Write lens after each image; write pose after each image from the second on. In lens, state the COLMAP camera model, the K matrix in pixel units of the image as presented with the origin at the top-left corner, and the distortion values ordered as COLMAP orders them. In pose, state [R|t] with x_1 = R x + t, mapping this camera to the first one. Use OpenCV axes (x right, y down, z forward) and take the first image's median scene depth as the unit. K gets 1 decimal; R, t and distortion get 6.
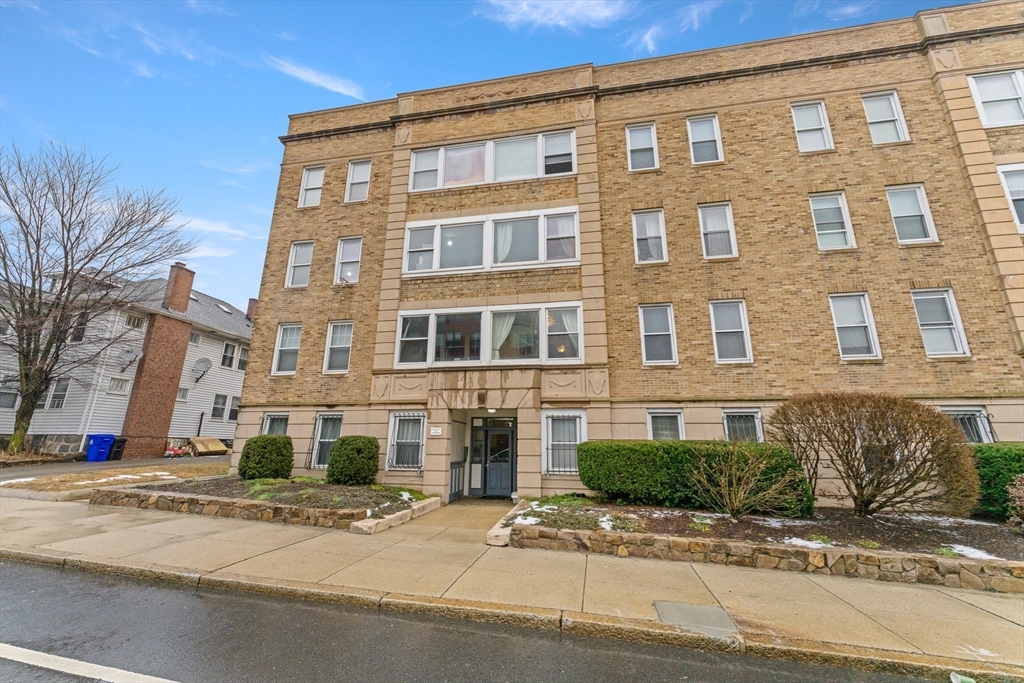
lens RADIAL K [[403.5, 0, 513.4], [0, 403.5, 340.5], [0, 0, 1]] dist [0.000635, -0.000270]
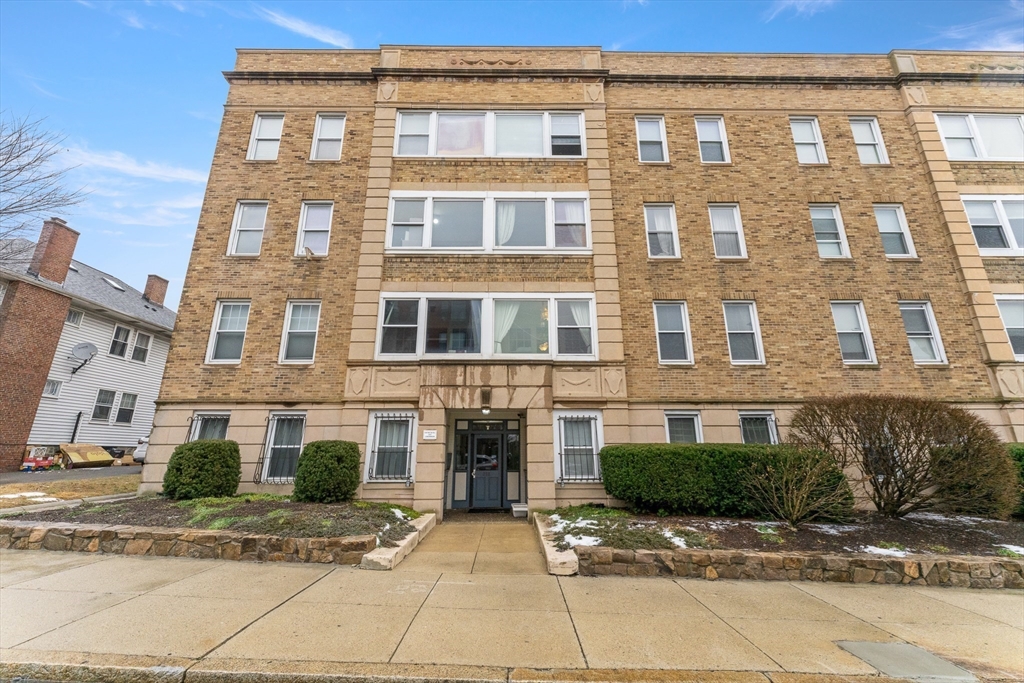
lens RADIAL K [[403.5, 0, 513.4], [0, 403.5, 340.5], [0, 0, 1]] dist [0.000635, -0.000270]
pose [[0.981018, 0.042643, 0.189169, -0.182648], [-0.040167, 0.999050, -0.016904, 0.033624], [-0.189710, 0.008985, 0.981799, 0.130479]]
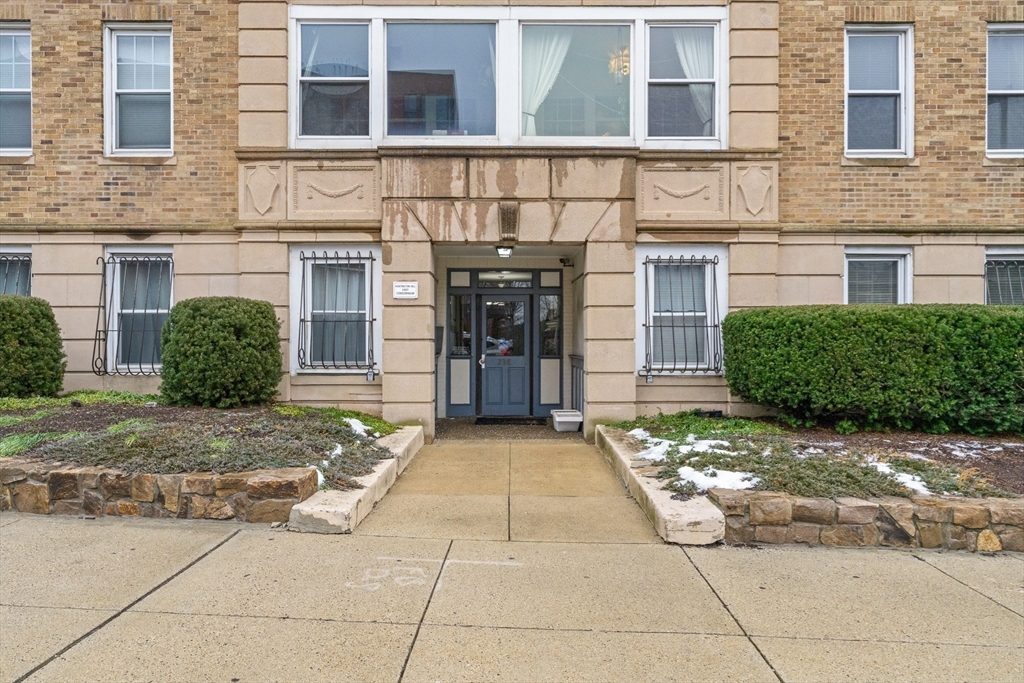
lens RADIAL K [[622.9, 0, 515.4], [0, 622.9, 339.1], [0, 0, 1]] dist [-0.000647, 0.001267]
pose [[0.982951, -0.007512, 0.183717, -0.193204], [-0.039905, 0.966635, 0.253032, 0.093162], [-0.179488, -0.256049, 0.949854, 0.289182]]
